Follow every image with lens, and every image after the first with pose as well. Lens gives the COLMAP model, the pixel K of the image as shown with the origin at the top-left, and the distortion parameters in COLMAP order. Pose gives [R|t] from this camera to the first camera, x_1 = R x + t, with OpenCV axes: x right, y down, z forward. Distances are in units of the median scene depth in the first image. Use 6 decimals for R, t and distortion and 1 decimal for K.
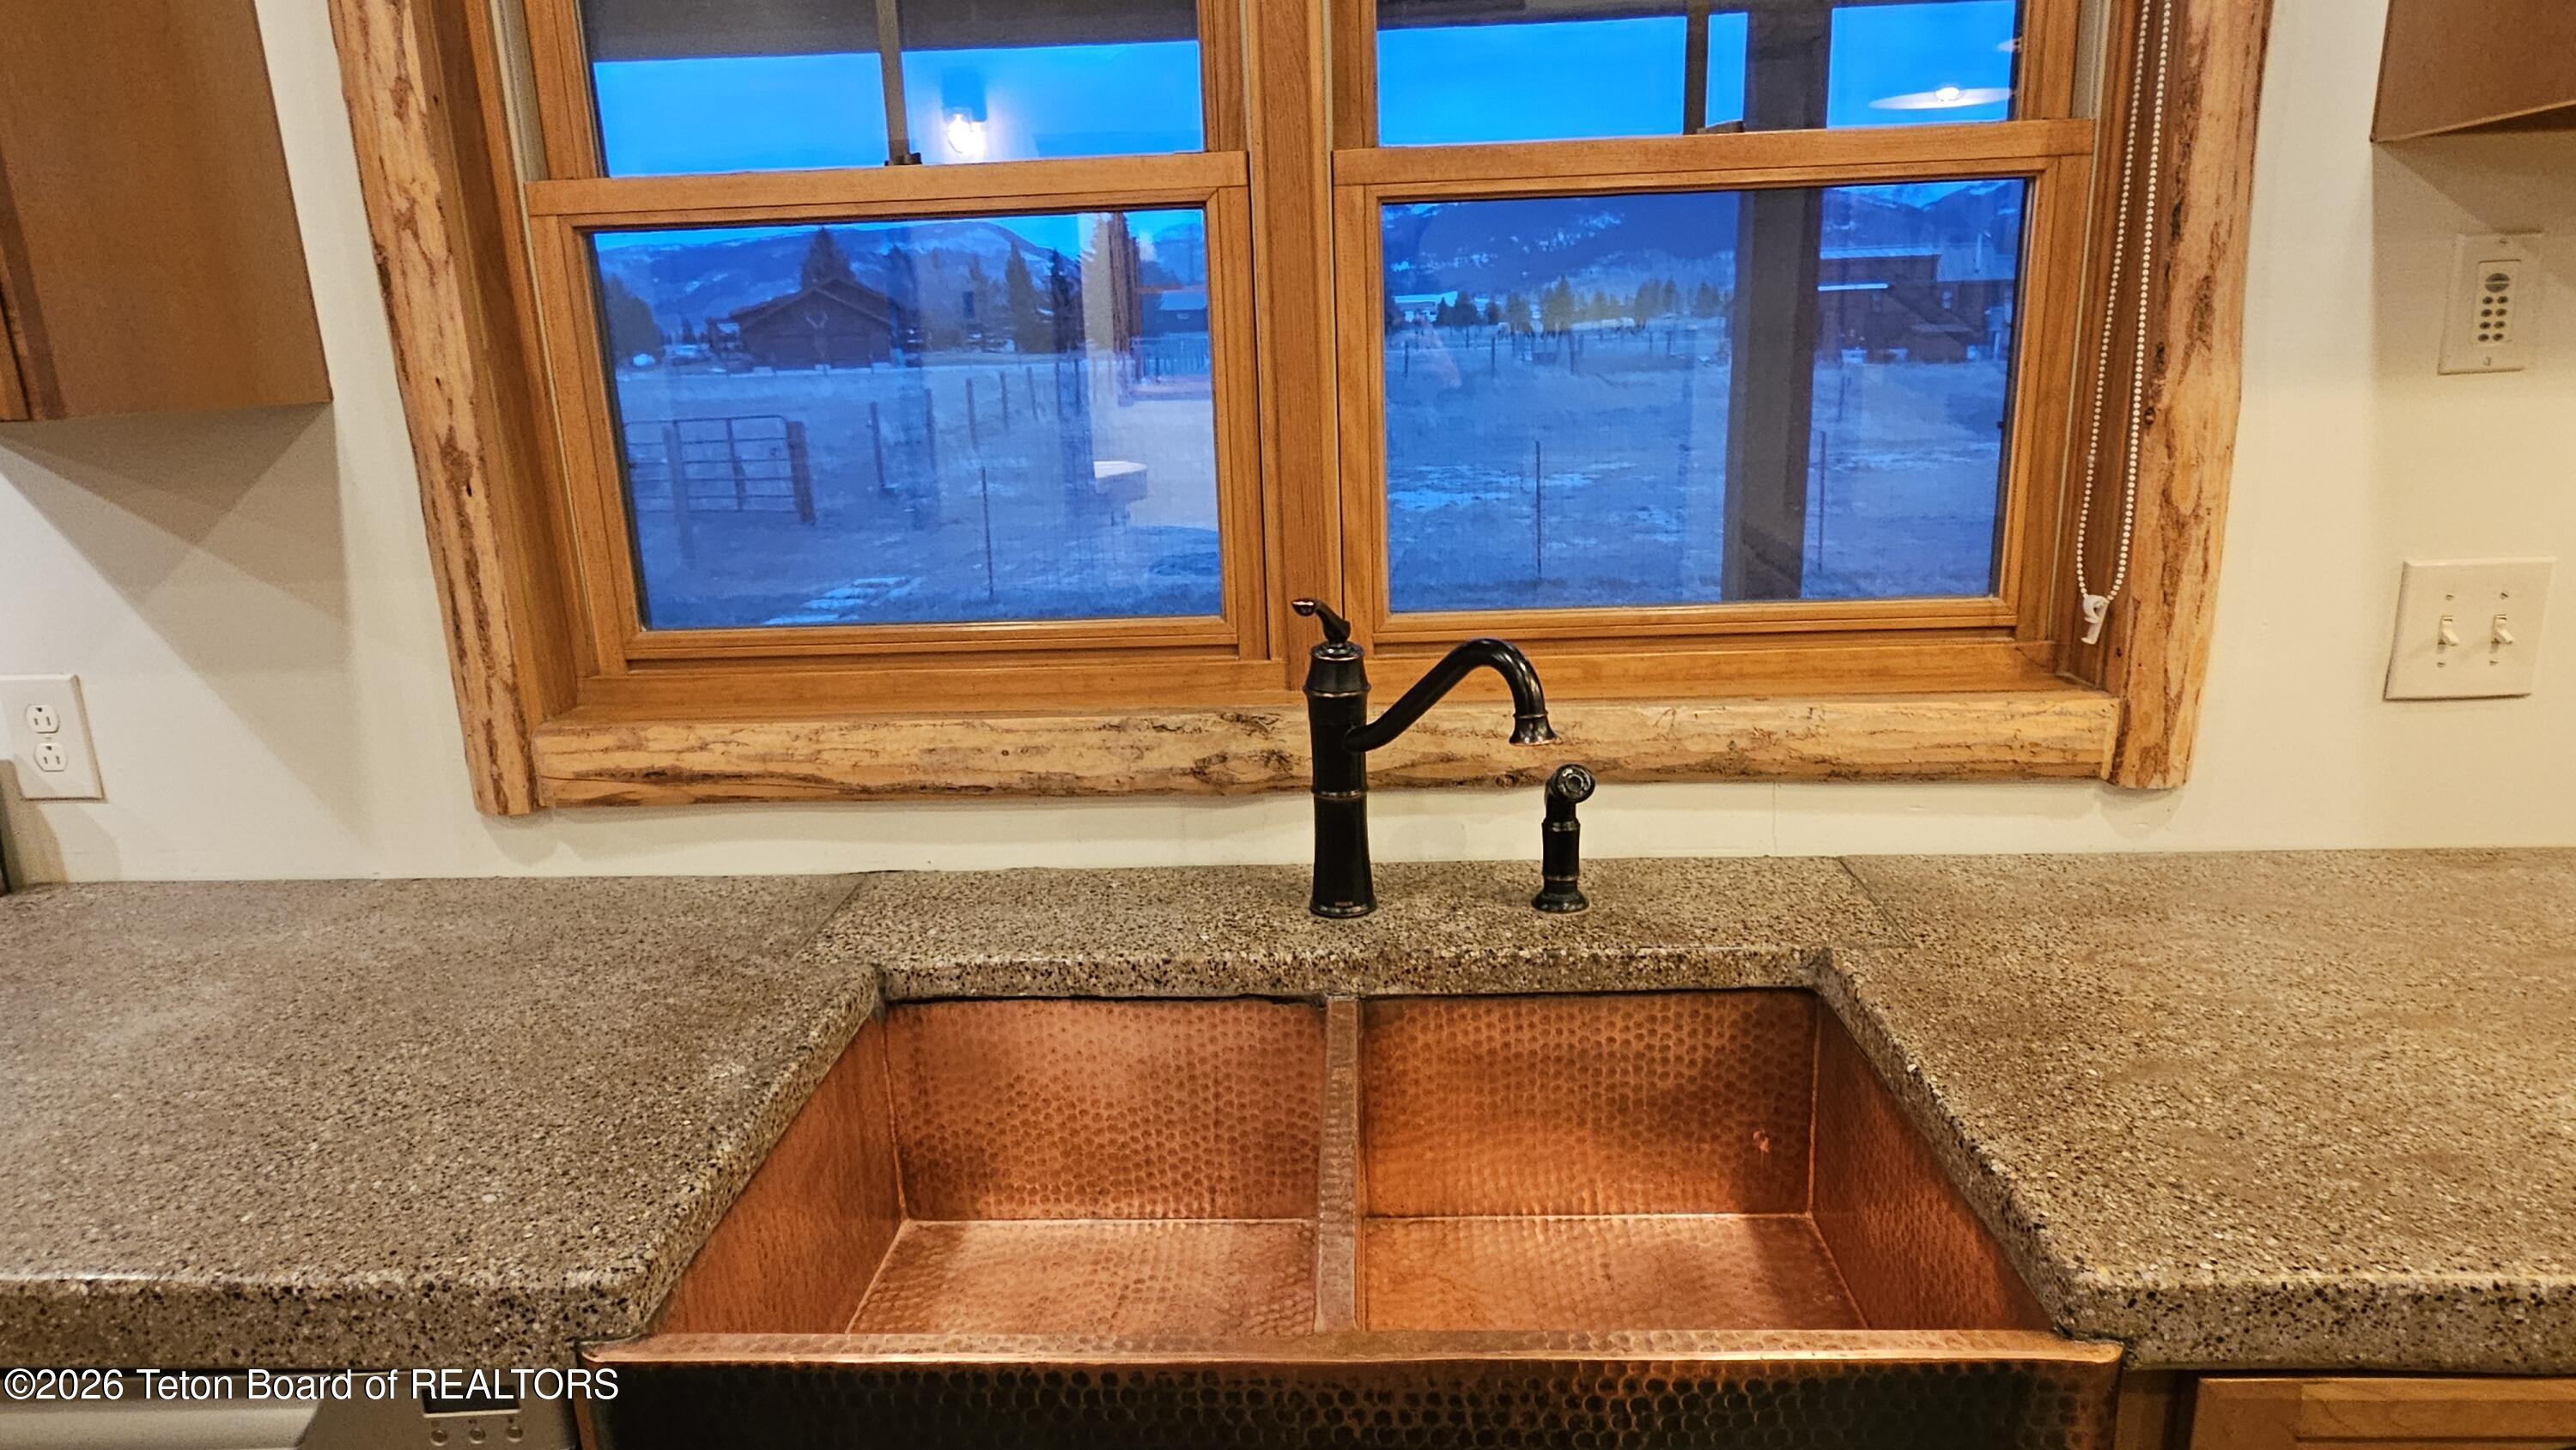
lens RADIAL K [[1479.3, 0, 1296.9], [0, 1479.3, 722.3], [0, 0, 1]] dist [-0.004082, -0.000093]
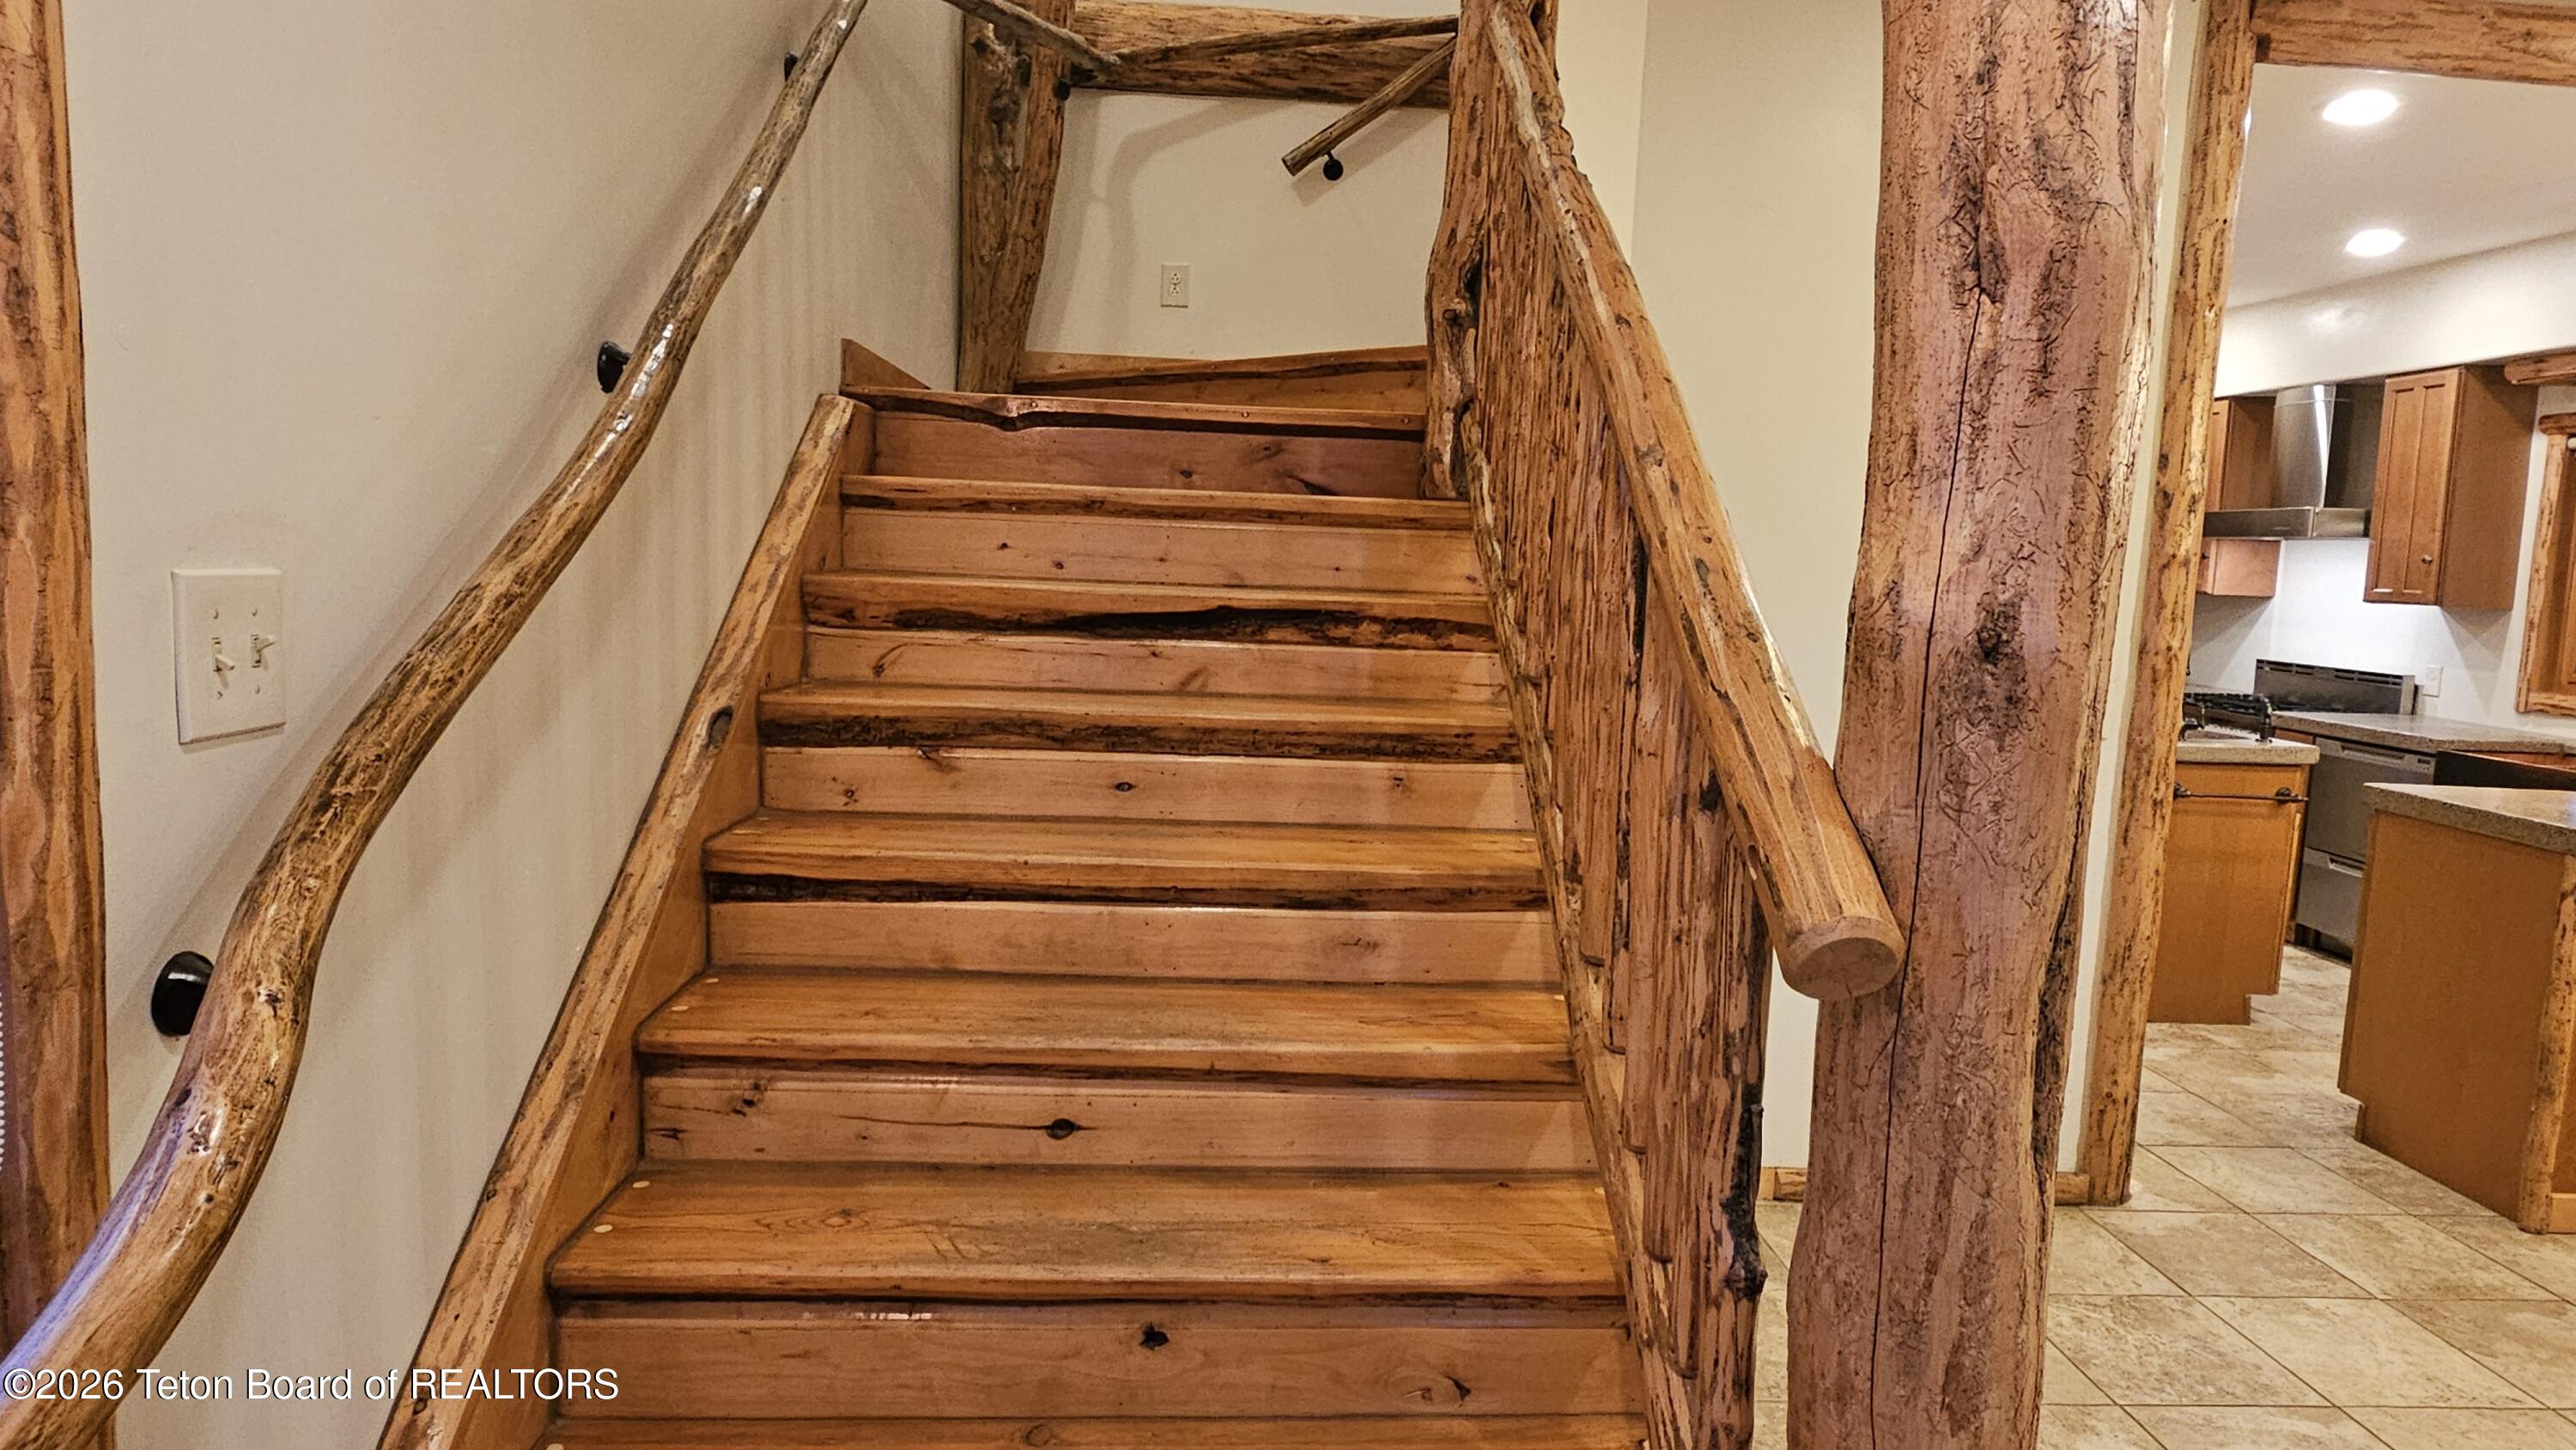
lens RADIAL K [[1479.3, 0, 1296.9], [0, 1479.3, 722.3], [0, 0, 1]] dist [-0.004082, -0.000093]
pose [[0.091435, 0.156289, -0.983470, 3.228667], [-0.282152, 0.951201, 0.124929, 0.546657], [0.955002, 0.266065, 0.131071, -2.791721]]
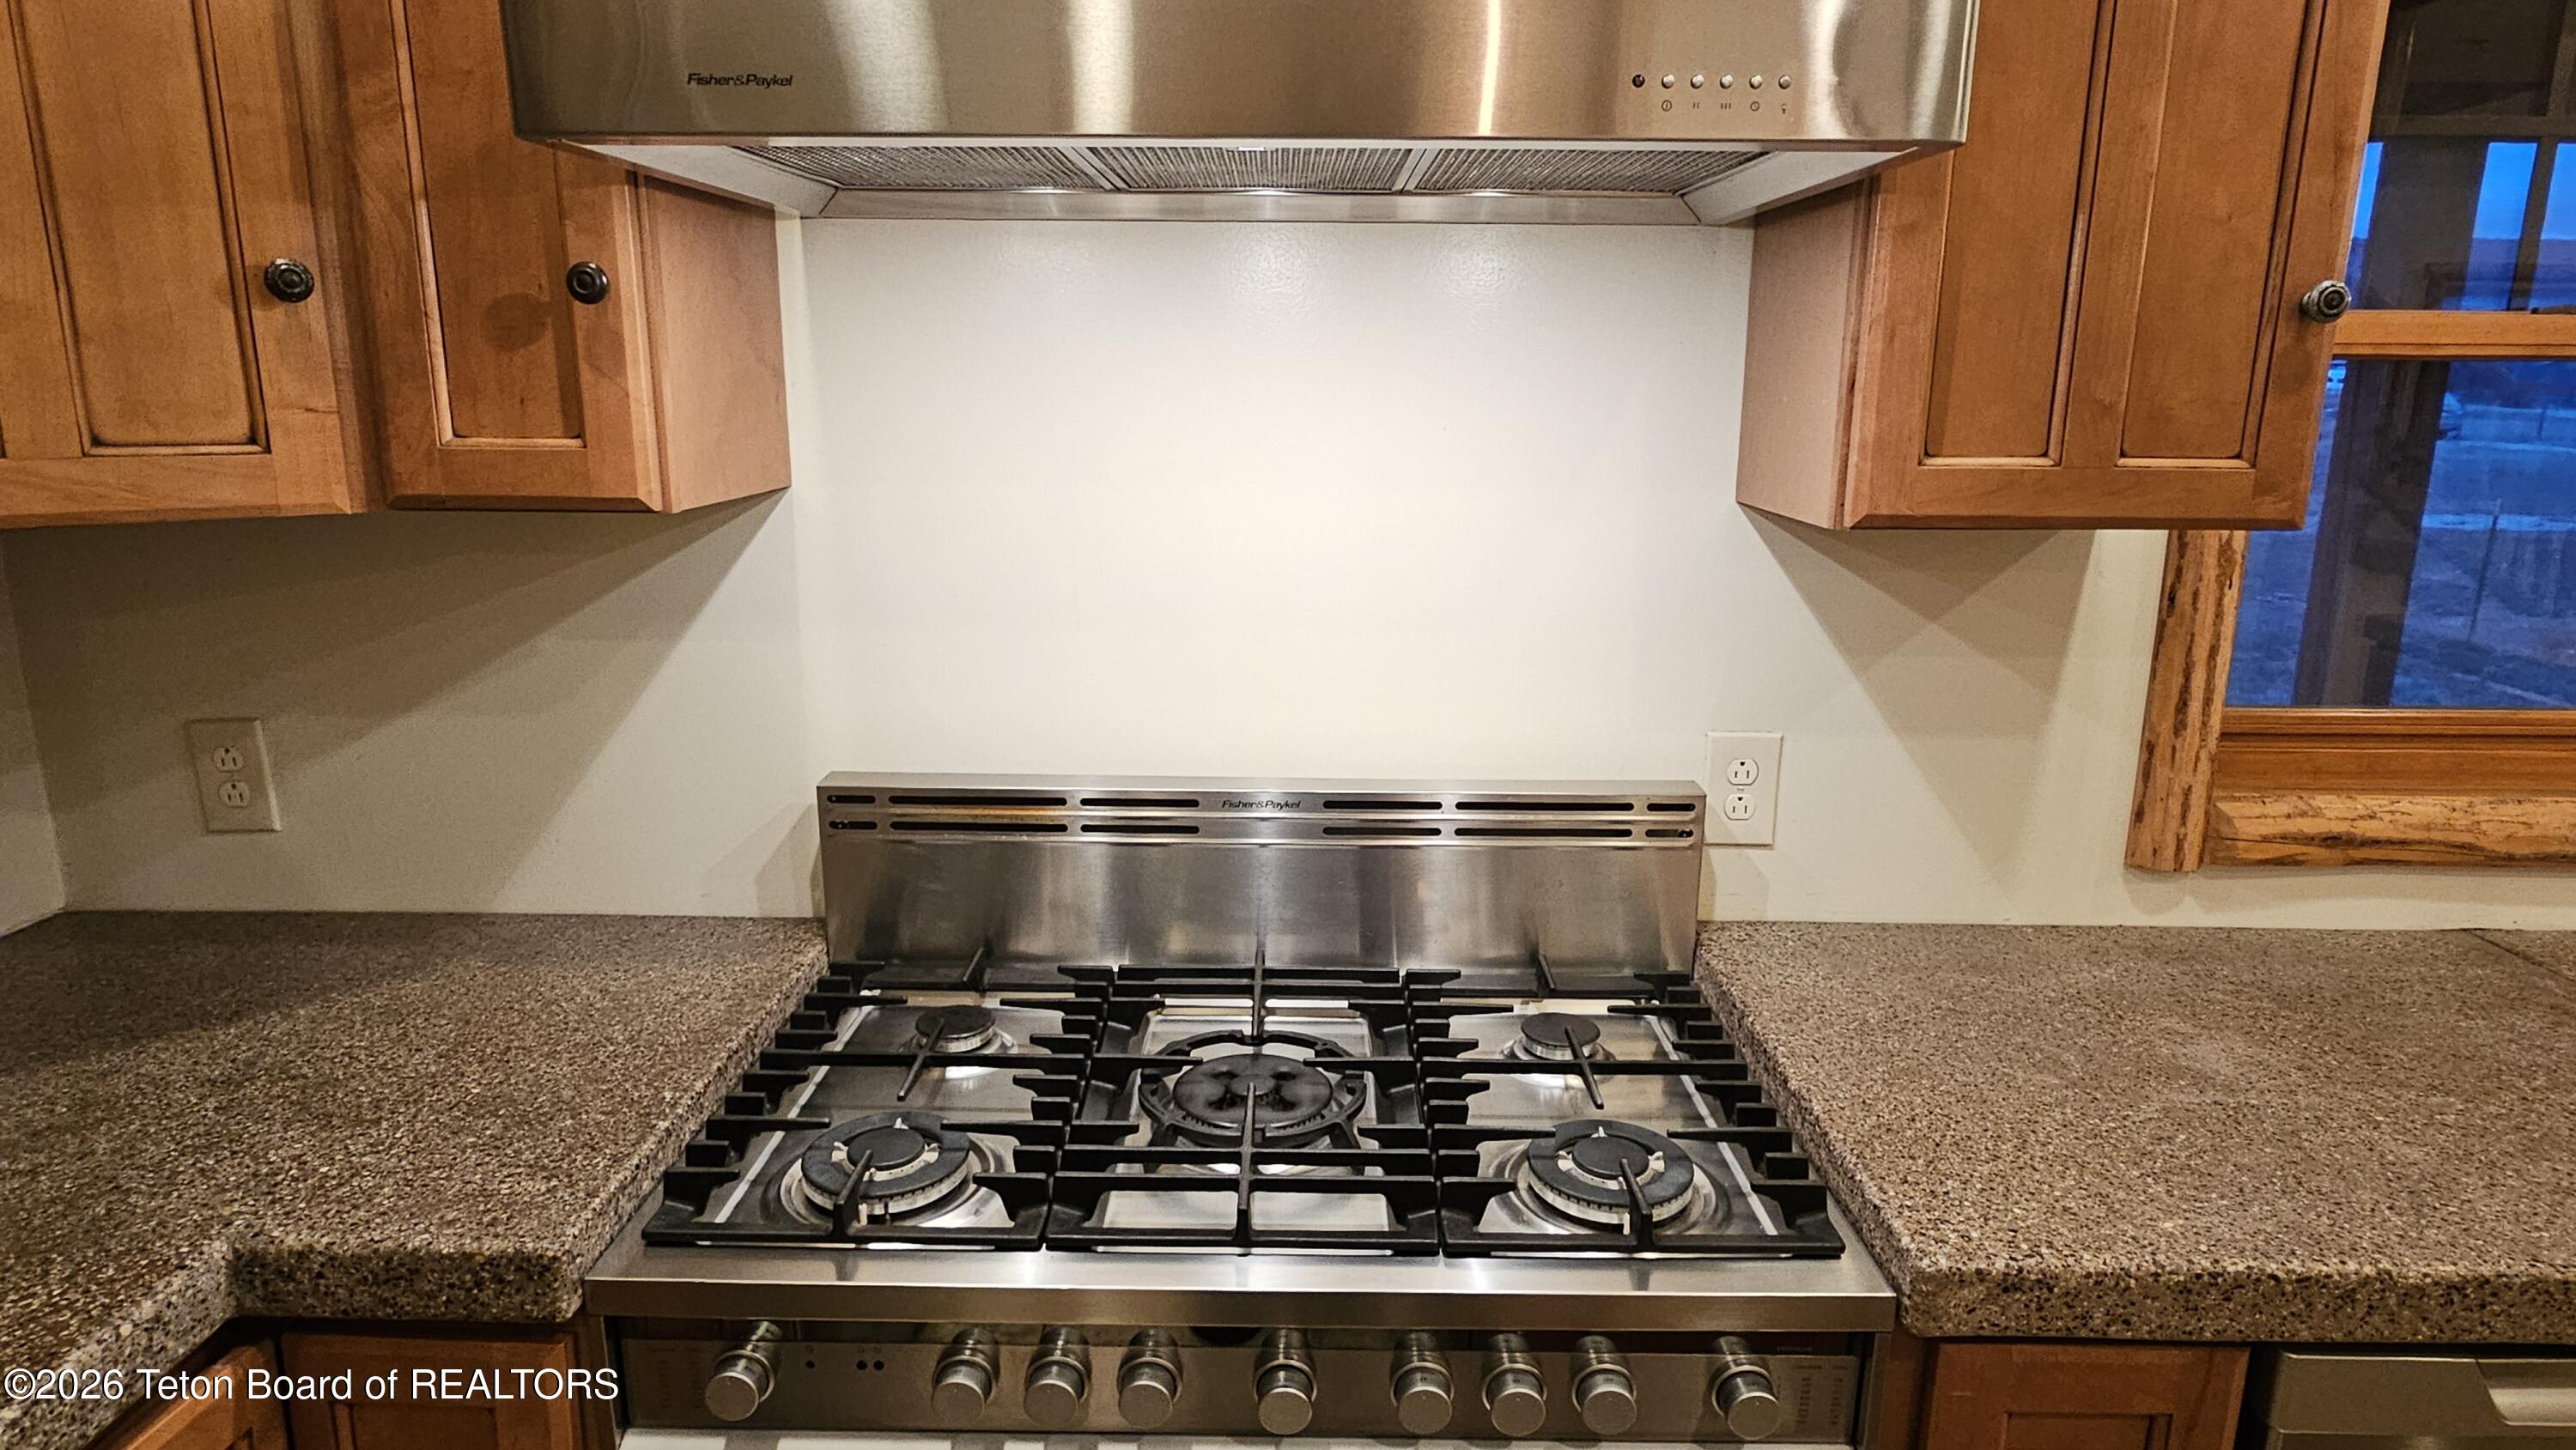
lens RADIAL K [[1479.3, 0, 1296.9], [0, 1479.3, 722.3], [0, 0, 1]] dist [-0.004082, -0.000093]
pose [[0.998367, 0.031292, 0.047795, -1.307350], [-0.030013, 0.999178, -0.027246, 0.000772], [-0.048608, 0.025768, 0.998486, -0.089900]]
